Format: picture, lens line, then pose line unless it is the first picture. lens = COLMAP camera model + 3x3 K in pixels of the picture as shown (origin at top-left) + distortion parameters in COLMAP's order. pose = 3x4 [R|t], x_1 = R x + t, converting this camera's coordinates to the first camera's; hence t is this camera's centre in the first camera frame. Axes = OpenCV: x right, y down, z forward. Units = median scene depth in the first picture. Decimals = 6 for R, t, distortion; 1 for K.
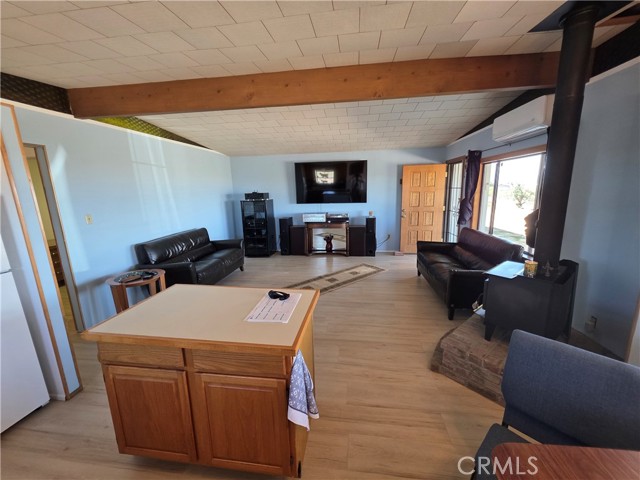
lens RADIAL K [[257.5, 0, 321.4], [0, 257.5, 237.0], [0, 0, 1]] dist [0.002574, 0.000203]
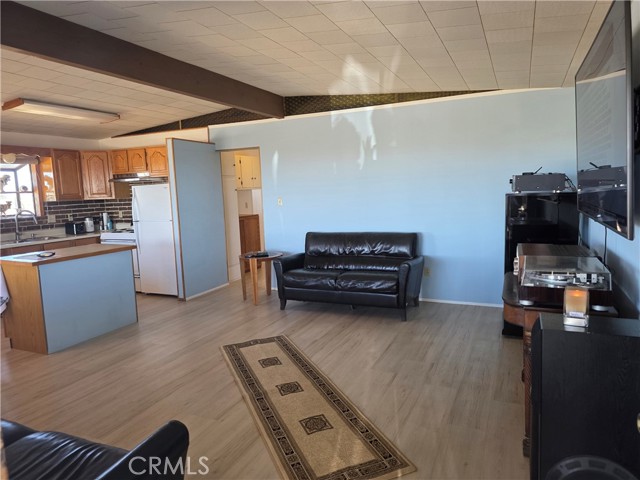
lens RADIAL K [[429.5, 0, 325.3], [0, 429.5, 238.6], [0, 0, 1]] dist [0.061328, -0.058576]
pose [[-0.281045, 0.144667, -0.948728, 0.792902], [-0.139562, 0.971903, 0.189544, -0.254528], [0.949493, 0.185676, -0.252959, 1.423156]]
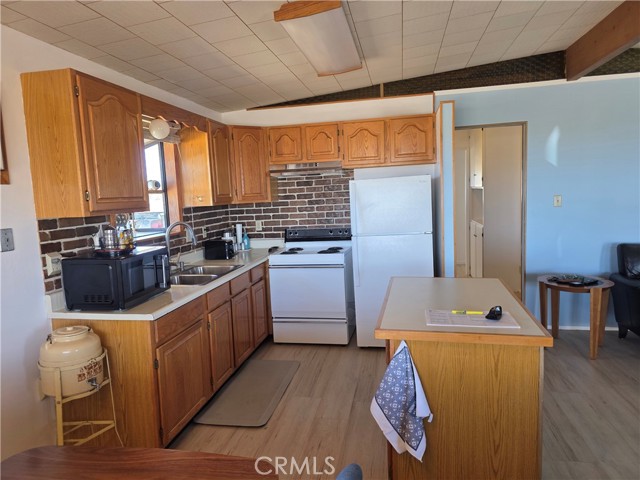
lens RADIAL K [[429.5, 0, 325.3], [0, 429.5, 238.6], [0, 0, 1]] dist [0.061328, -0.058576]
pose [[-0.049162, 0.134795, -0.989653, 0.447391], [-0.145629, 0.979295, 0.140619, -0.030539], [0.988117, 0.151035, -0.028515, 0.253415]]
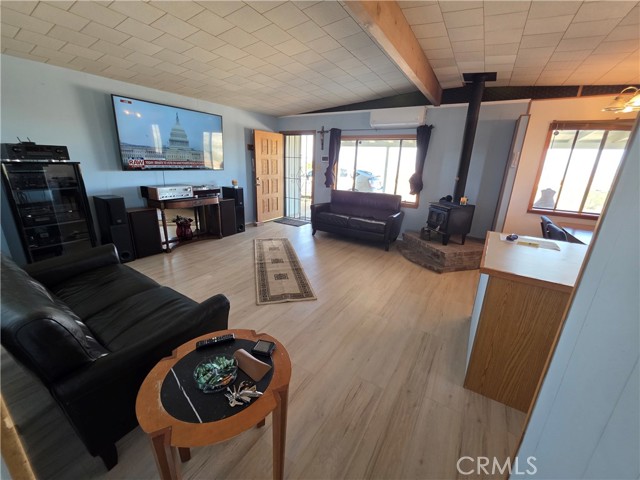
lens RADIAL K [[257.5, 0, 321.4], [0, 257.5, 237.0], [0, 0, 1]] dist [0.002574, 0.000203]
pose [[0.406378, -0.221360, 0.886485, -0.766766], [0.125925, 0.974520, 0.185617, -0.060799], [-0.904986, 0.036200, 0.423898, 0.597917]]
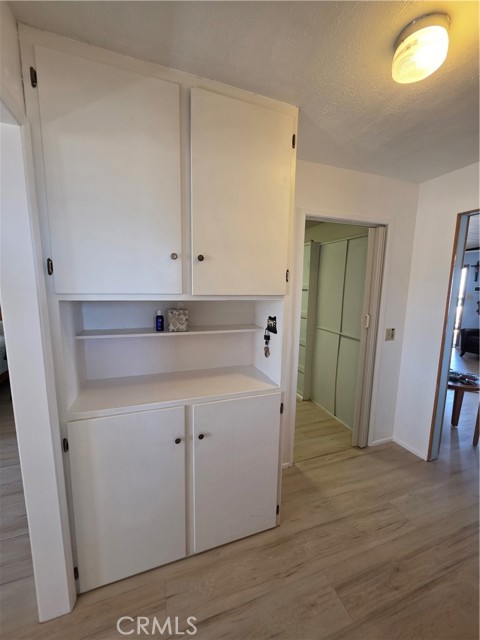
lens RADIAL K [[254.8, 0, 243.3], [0, 254.8, 324.6], [0, 0, 1]] dist [0.001518, 0.000123]
pose [[0.885530, -0.032537, 0.463442, -1.411938], [0.053657, 0.998032, -0.032456, -0.026192], [-0.461474, 0.053608, 0.885533, 0.465003]]
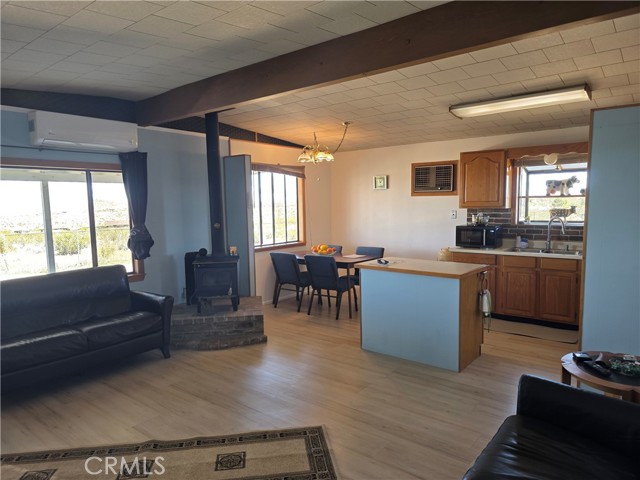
lens RADIAL K [[428.3, 0, 319.1], [0, 428.3, 245.1], [0, 0, 1]] dist [0.064375, -0.056077]
pose [[-0.856574, -0.014245, 0.515828, -0.537730], [0.133925, 0.959230, 0.248883, -0.263731], [-0.498343, 0.282269, -0.819743, 1.510167]]
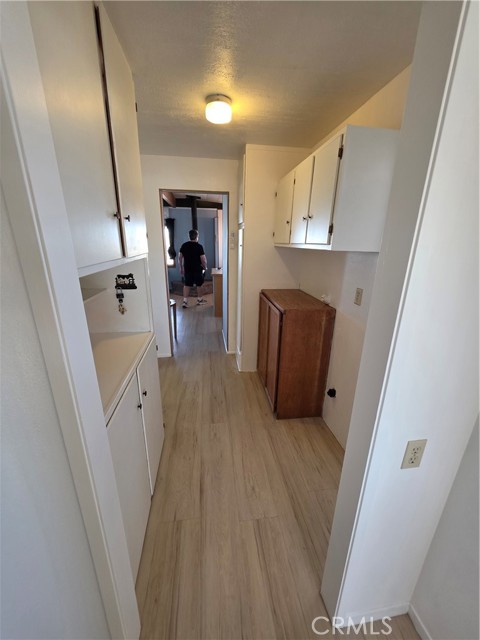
lens RADIAL K [[257.5, 0, 241.4], [0, 257.5, 321.2], [0, 0, 1]] dist [0.002574, 0.000203]
pose [[-0.269723, -0.272095, 0.923696, -1.673163], [0.172064, 0.930191, 0.324252, -0.086105], [-0.947440, 0.246393, -0.204076, 0.734378]]
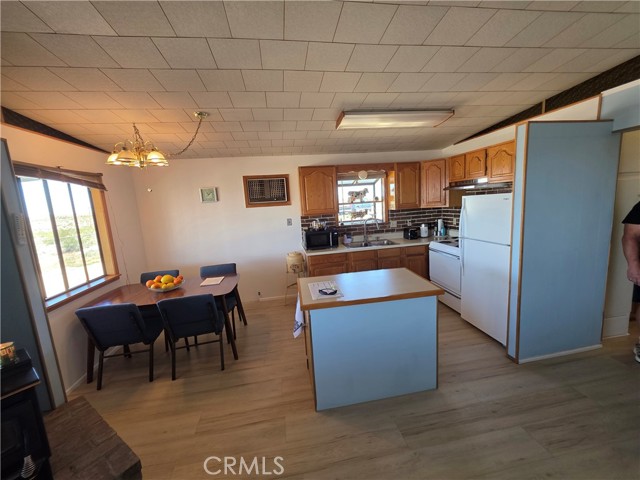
lens RADIAL K [[257.5, 0, 321.4], [0, 257.5, 237.0], [0, 0, 1]] dist [0.002574, 0.000203]
pose [[-0.952066, 0.123957, -0.279653, 0.082748], [0.027850, 0.945544, 0.324302, -0.190728], [0.304623, 0.300968, -0.903672, 0.920602]]
